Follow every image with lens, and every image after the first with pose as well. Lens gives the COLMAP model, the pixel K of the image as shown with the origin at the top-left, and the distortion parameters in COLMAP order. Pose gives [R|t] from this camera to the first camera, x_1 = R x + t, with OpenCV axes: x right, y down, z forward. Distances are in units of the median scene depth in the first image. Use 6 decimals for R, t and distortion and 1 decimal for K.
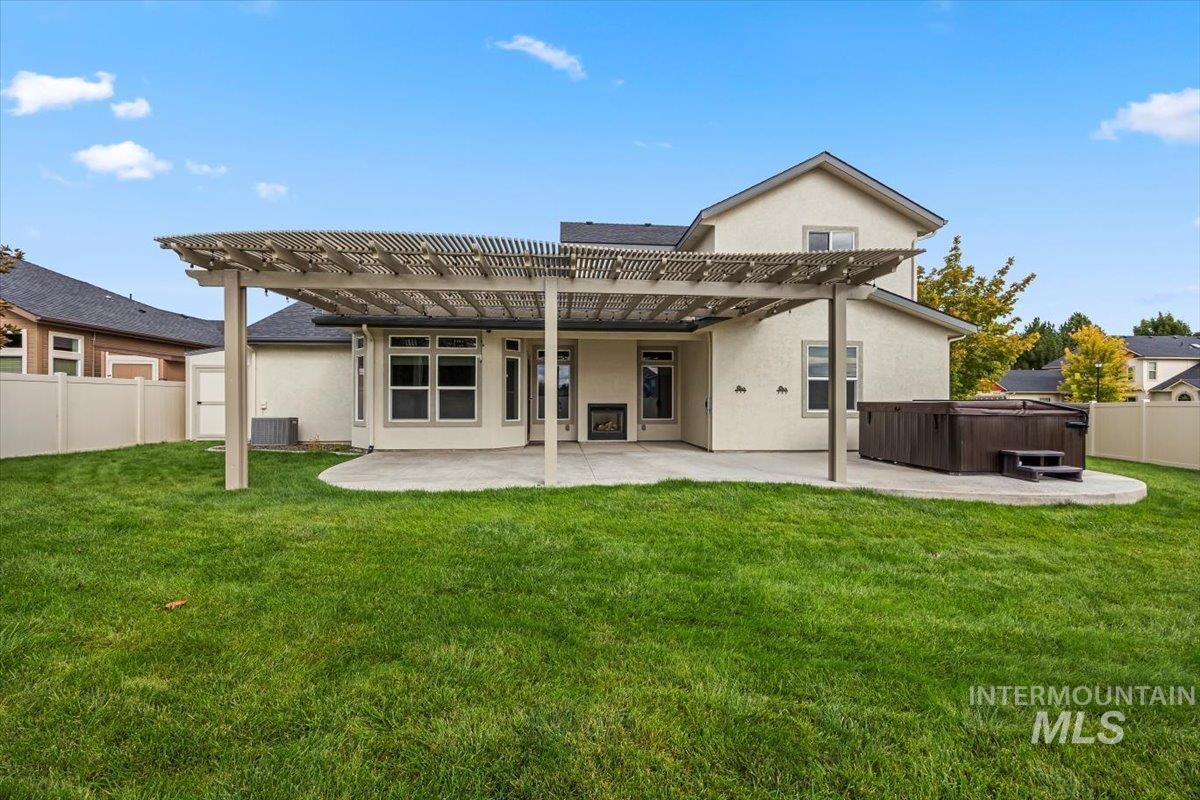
lens RADIAL K [[458.4, 0, 596.6], [0, 458.4, 402.7], [0, 0, 1]] dist [-0.001908, -0.000048]
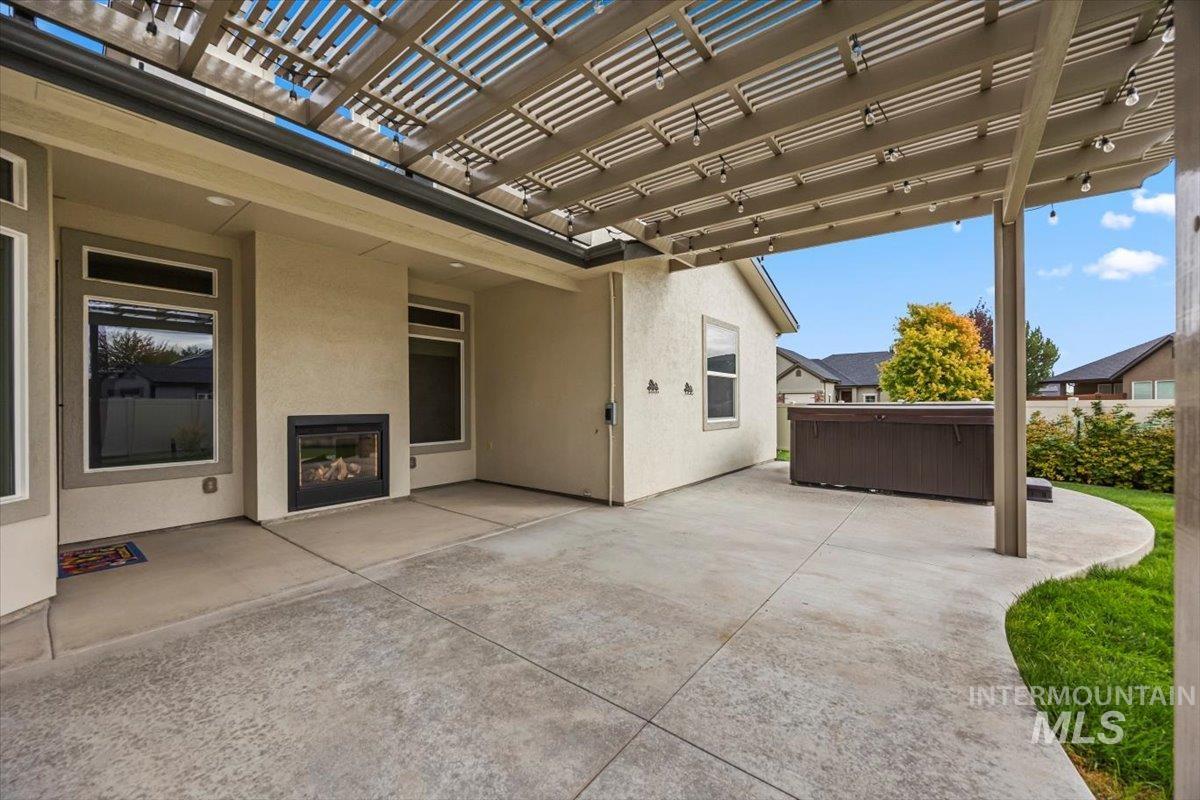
lens RADIAL K [[458.4, 0, 596.6], [0, 458.4, 402.7], [0, 0, 1]] dist [-0.001908, -0.000048]
pose [[0.681964, -0.004888, 0.731370, -0.145587], [0.005729, 0.999983, 0.001341, -0.010261], [-0.731364, 0.003276, 0.681980, 0.658000]]
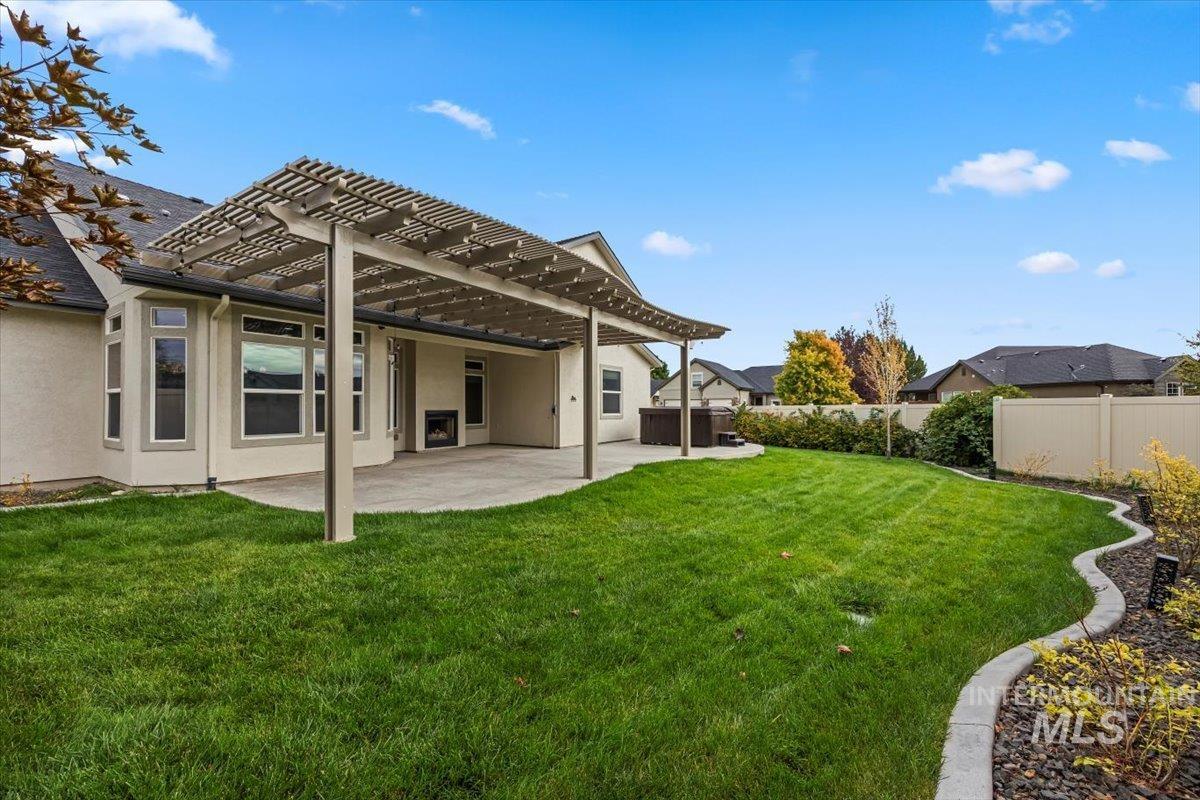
lens RADIAL K [[458.4, 0, 596.6], [0, 458.4, 402.7], [0, 0, 1]] dist [-0.001908, -0.000048]
pose [[0.610328, 0.004062, 0.792139, -0.663340], [0.002527, 0.999972, -0.007074, -0.008021], [-0.792145, 0.006319, 0.610300, 0.157767]]
